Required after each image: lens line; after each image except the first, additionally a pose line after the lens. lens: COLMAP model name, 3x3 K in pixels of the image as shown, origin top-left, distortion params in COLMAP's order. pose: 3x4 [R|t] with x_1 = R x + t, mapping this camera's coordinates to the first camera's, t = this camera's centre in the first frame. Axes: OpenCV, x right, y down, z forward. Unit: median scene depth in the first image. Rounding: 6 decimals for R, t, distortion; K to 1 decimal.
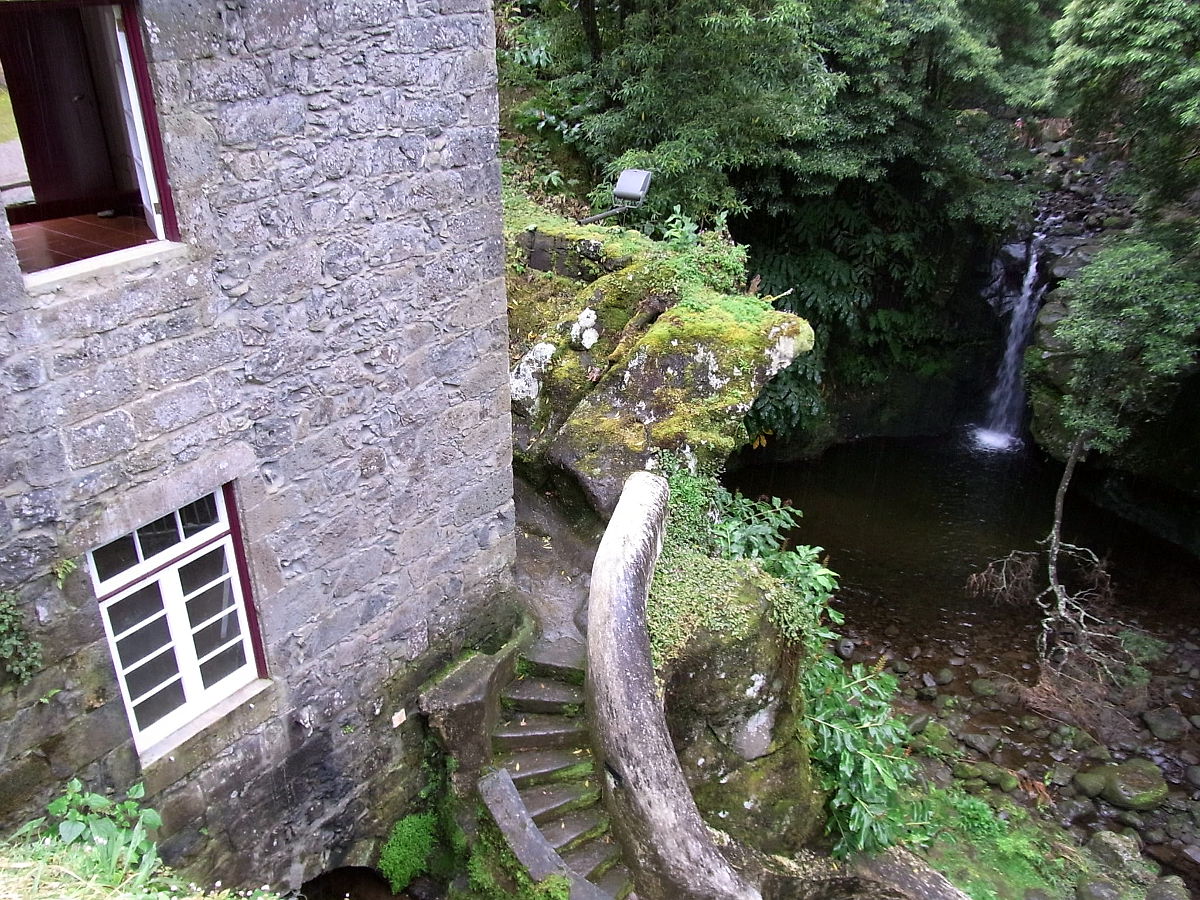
lens RADIAL K [[1002.8, 0, 611.8], [0, 1002.8, 565.8], [0, 0, 1]] dist [-0.105354, 0.065929]
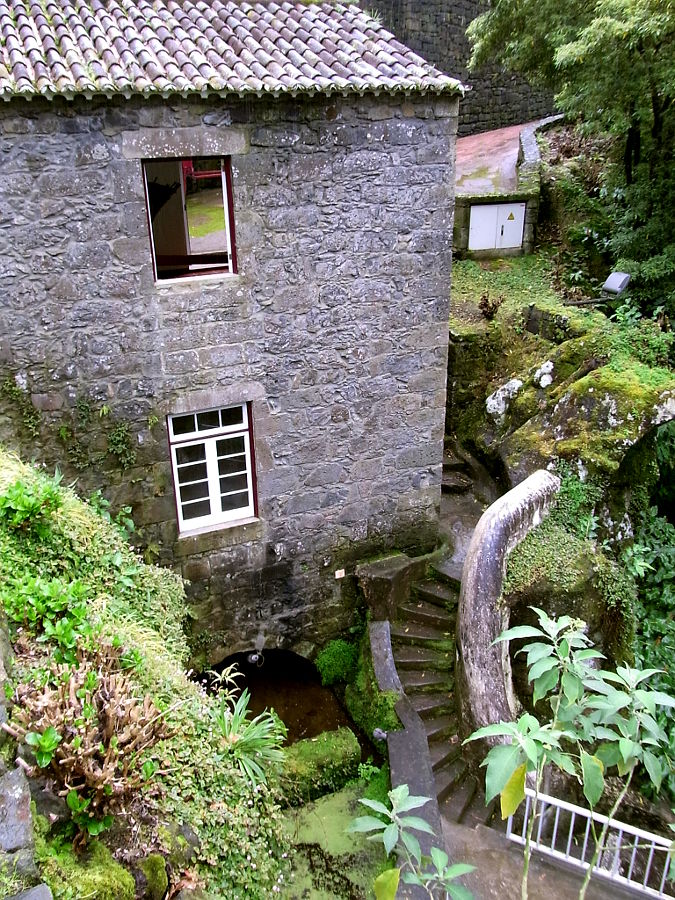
lens RADIAL K [[752.1, 0, 318.2], [0, 752.1, 555.3], [0, 0, 1]] dist [-0.105354, 0.065929]
pose [[0.845220, 0.253829, -0.470291, 0.405094], [-0.259084, 0.964297, 0.054824, 0.073397], [0.467416, 0.075506, 0.880807, -0.163728]]
